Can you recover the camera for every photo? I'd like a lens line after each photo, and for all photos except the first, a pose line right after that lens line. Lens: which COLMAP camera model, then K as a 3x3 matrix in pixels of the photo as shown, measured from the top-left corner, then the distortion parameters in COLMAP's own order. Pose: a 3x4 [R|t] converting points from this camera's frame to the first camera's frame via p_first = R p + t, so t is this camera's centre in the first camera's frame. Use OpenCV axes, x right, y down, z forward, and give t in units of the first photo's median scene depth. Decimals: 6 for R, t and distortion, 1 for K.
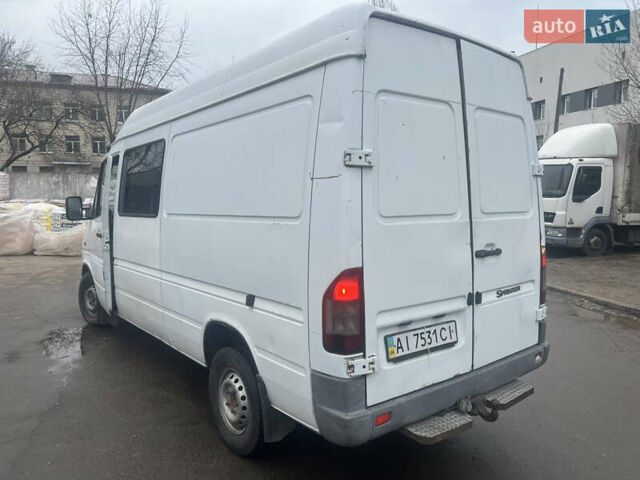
lens RADIAL K [[479.0, 0, 320.0], [0, 479.0, 240.0], [0, 0, 1]] dist [0.071388, -0.093764]
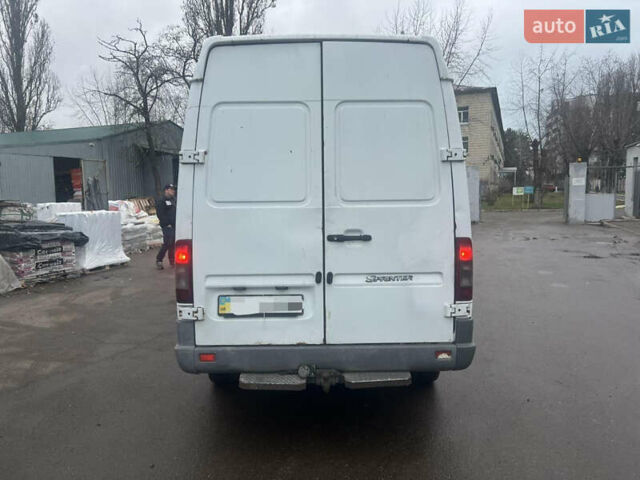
lens RADIAL K [[479.0, 0, 320.0], [0, 479.0, 240.0], [0, 0, 1]] dist [0.071388, -0.093764]
pose [[0.789289, 0.046448, -0.612263, 1.024396], [-0.043790, 0.998854, 0.019325, 0.014975], [0.612459, 0.011558, 0.790418, 0.140900]]
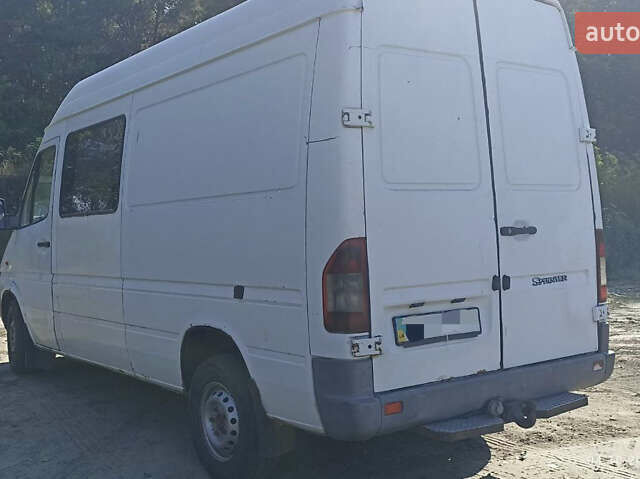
lens RADIAL K [[761.1, 0, 305.5], [0, 761.1, 242.3], [0, 0, 1]] dist [0.004481, 0.776034]
pose [[0.999313, -0.022695, -0.029294, 0.015052], [0.020904, 0.997977, -0.060036, 0.130519], [0.030597, 0.059383, 0.997766, -0.379794]]
